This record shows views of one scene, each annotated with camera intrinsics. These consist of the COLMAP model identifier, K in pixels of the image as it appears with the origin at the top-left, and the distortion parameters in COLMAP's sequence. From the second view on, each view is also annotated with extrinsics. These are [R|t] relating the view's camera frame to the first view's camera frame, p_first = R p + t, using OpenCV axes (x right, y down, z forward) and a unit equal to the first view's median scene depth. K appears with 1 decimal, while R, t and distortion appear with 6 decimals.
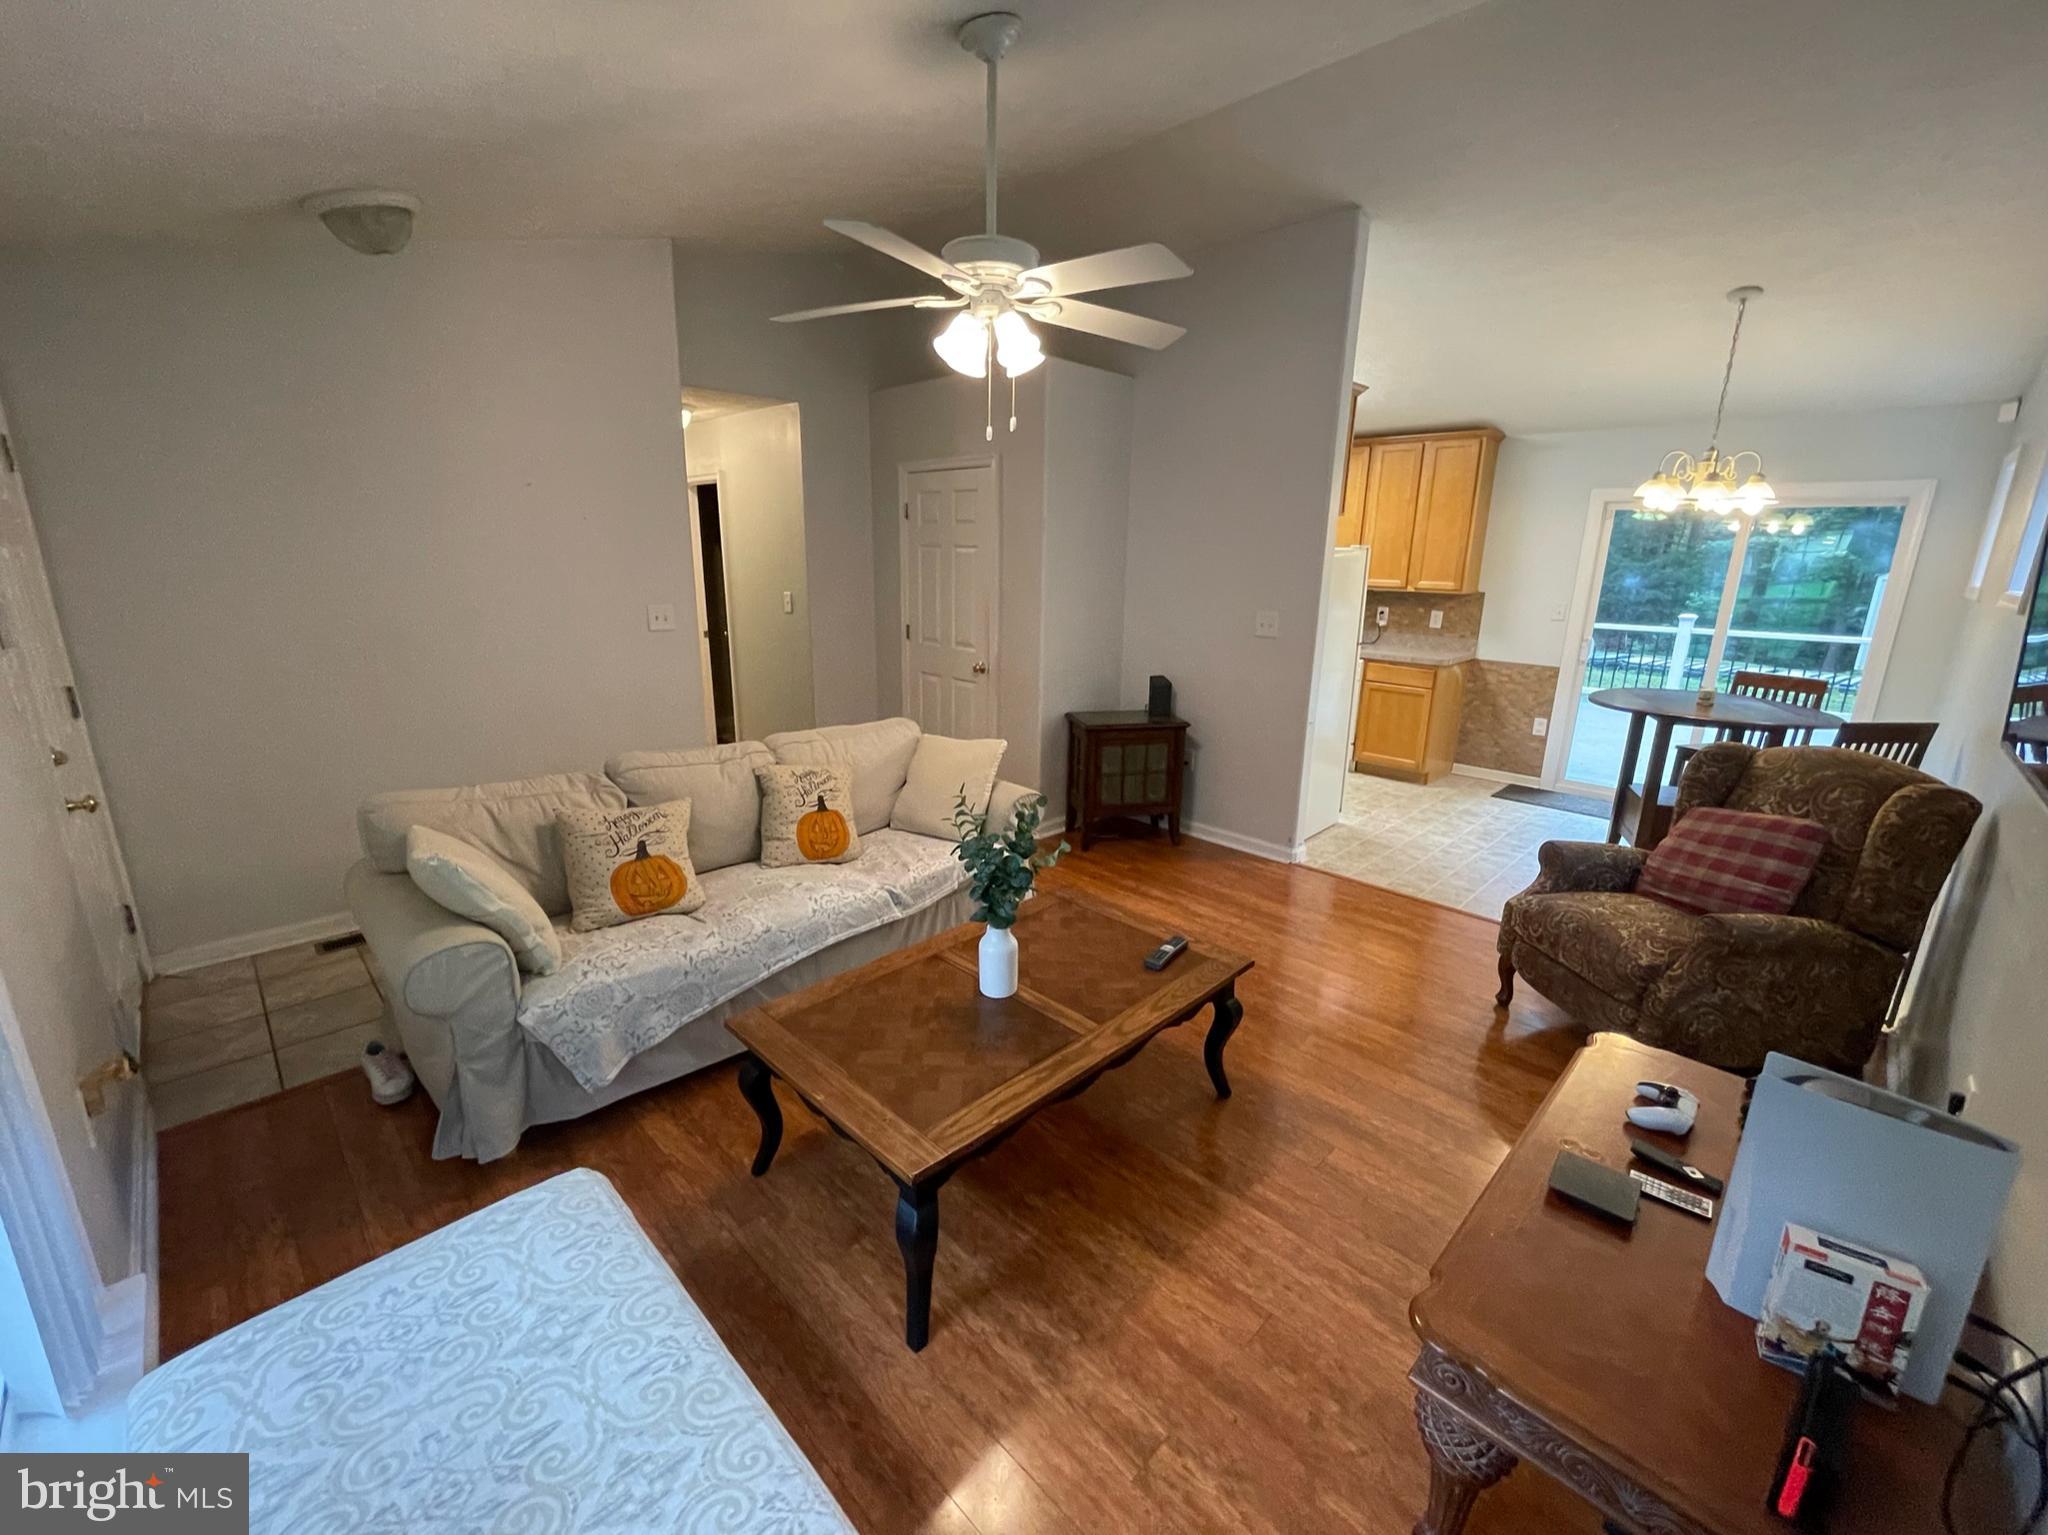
lens RADIAL K [[830.4, 0, 1024.0], [0, 830.4, 767.5], [0, 0, 1]] dist [-0.002413, -0.000099]
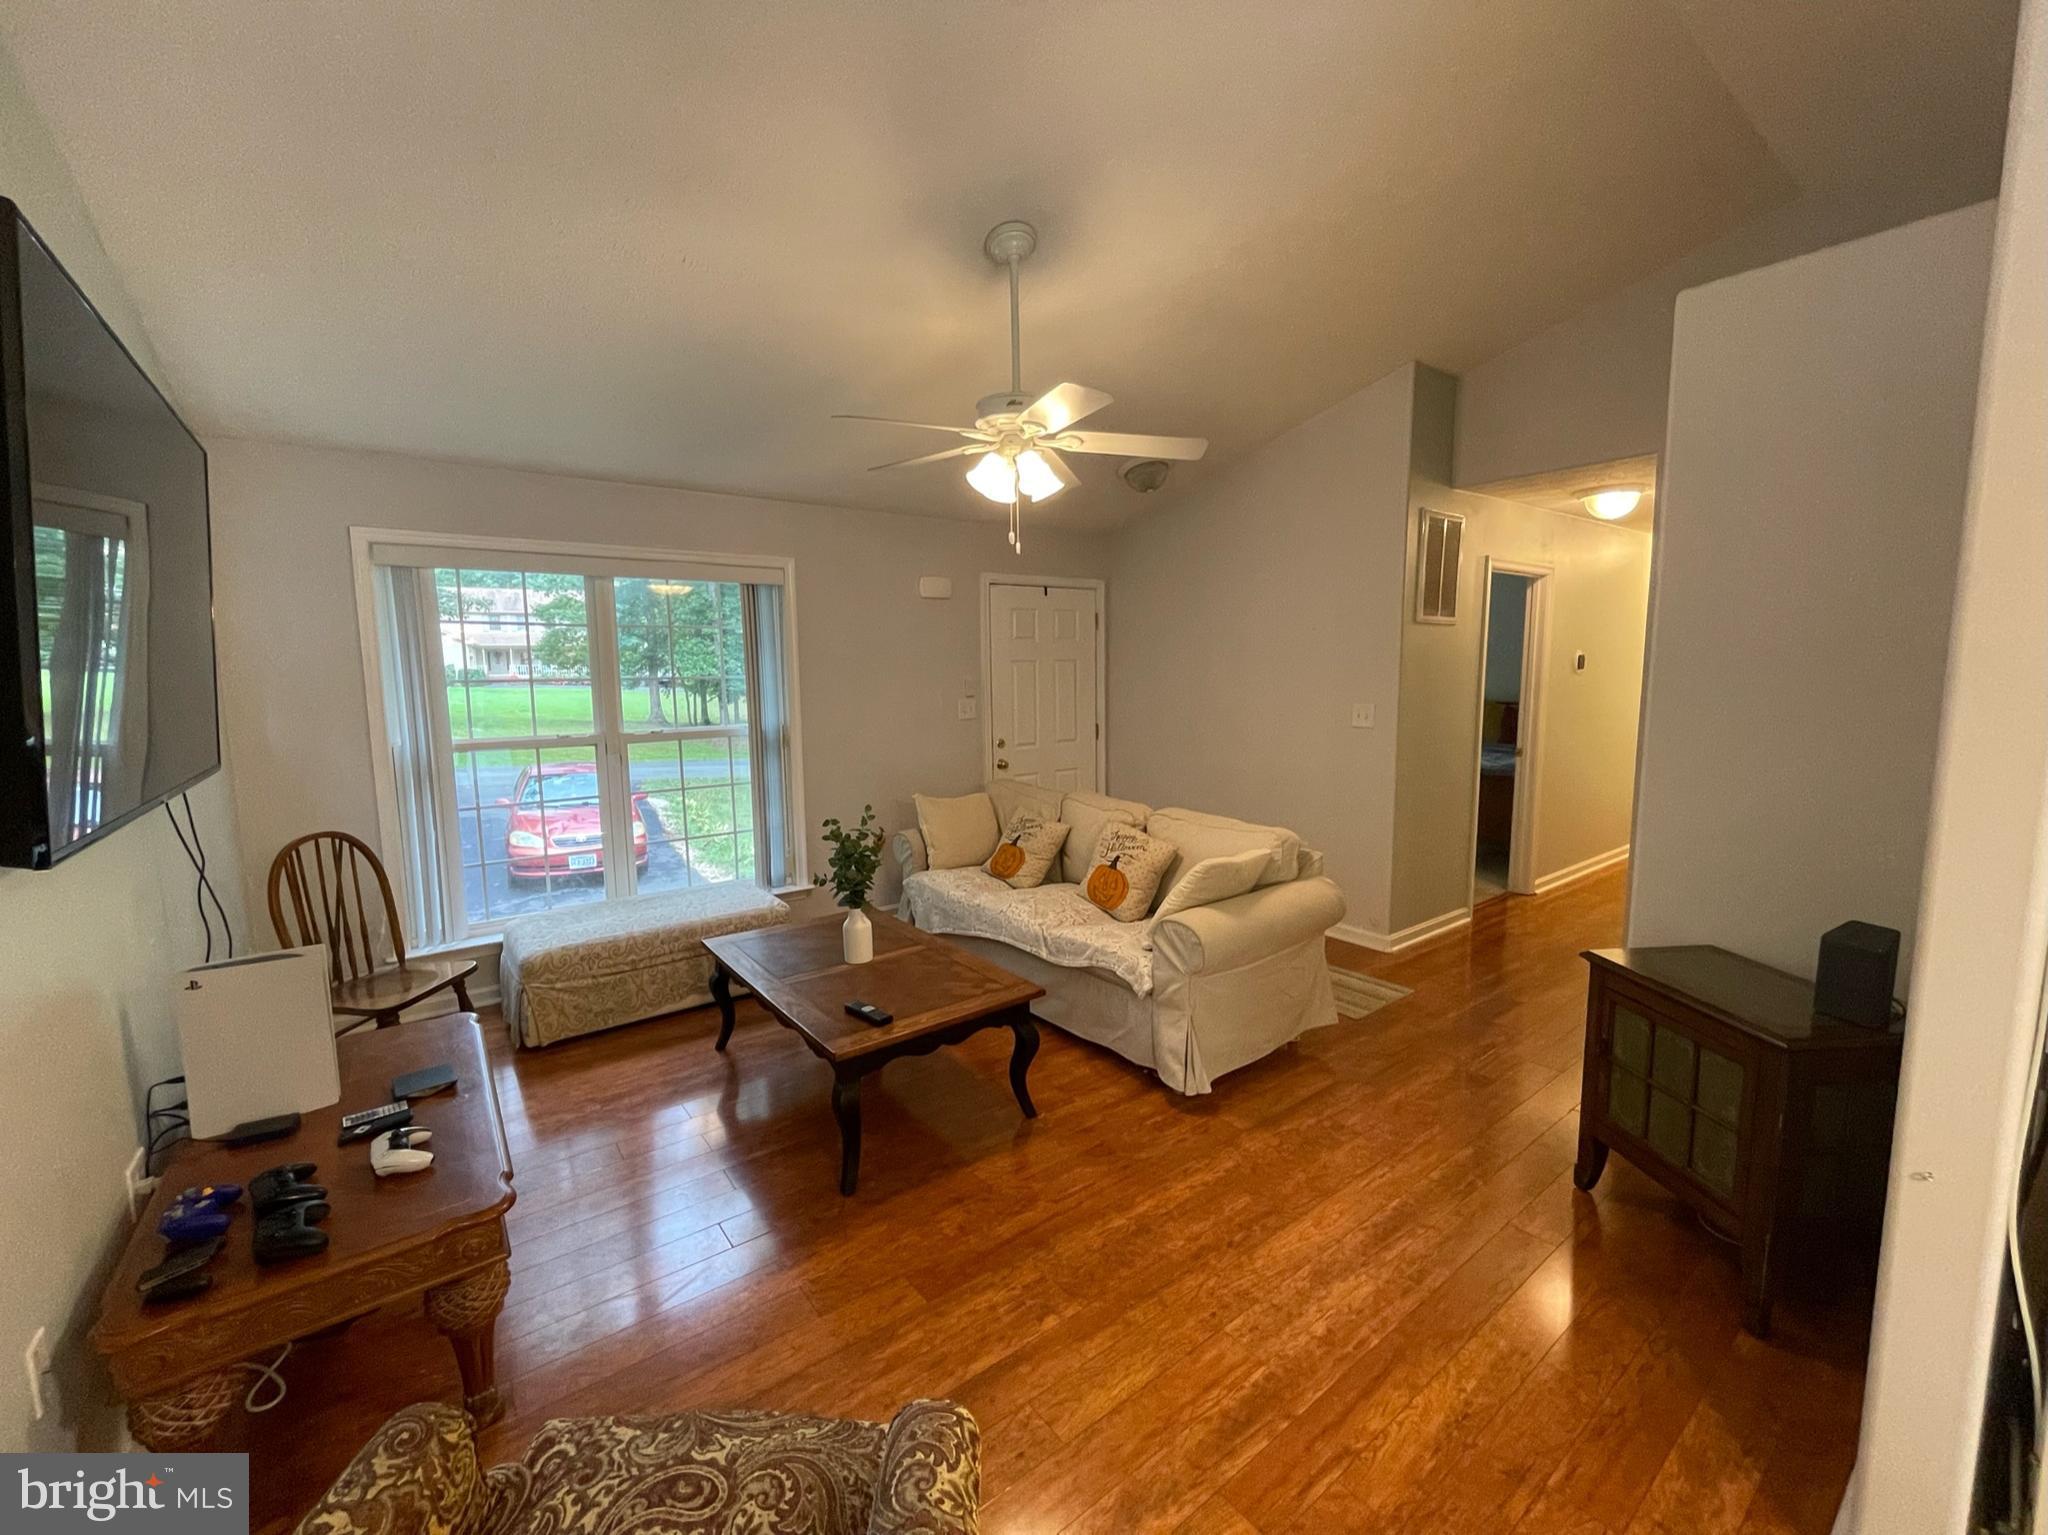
lens RADIAL K [[830.9, 0, 1024.0], [0, 830.9, 767.5], [0, 0, 1]] dist [-0.003871, -0.000328]
pose [[-0.150930, 0.105521, -0.982896, 1.075895], [-0.232990, 0.962479, 0.139106, -0.258419], [0.960695, 0.250001, -0.120681, 1.150215]]
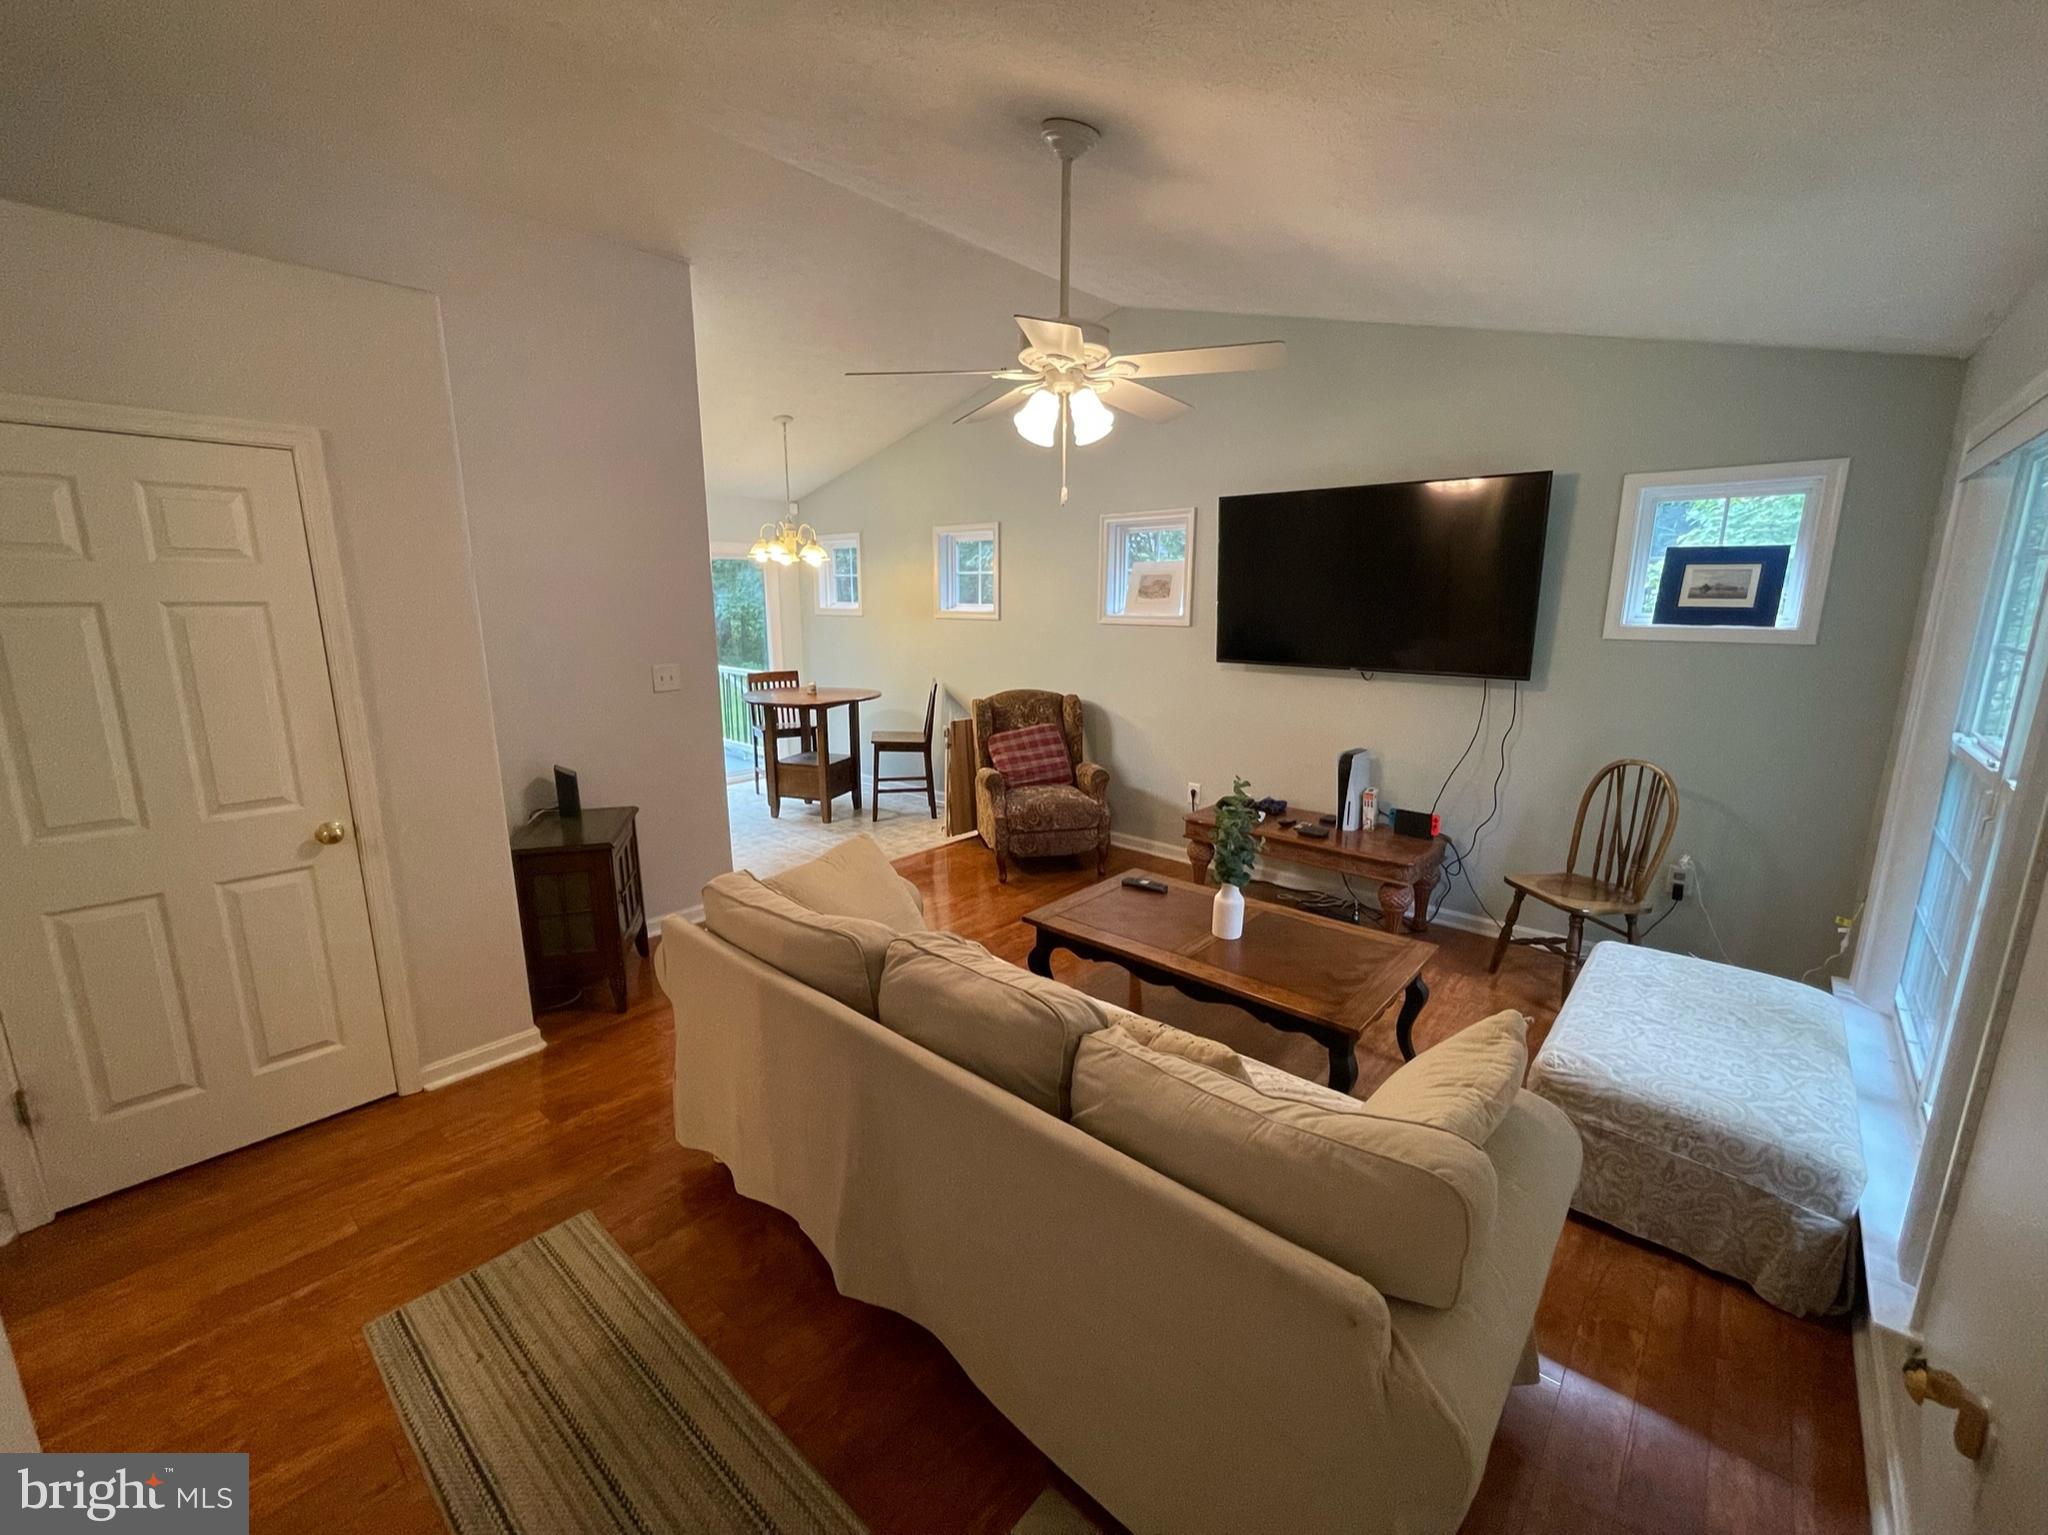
lens RADIAL K [[830.9, 0, 1024.0], [0, 830.9, 767.5], [0, 0, 1]] dist [-0.003871, -0.000328]
pose [[-0.052361, -0.222091, 0.973619, -1.066371], [0.244052, 0.942548, 0.228128, -0.322521], [-0.968347, 0.249559, 0.004849, 1.072757]]
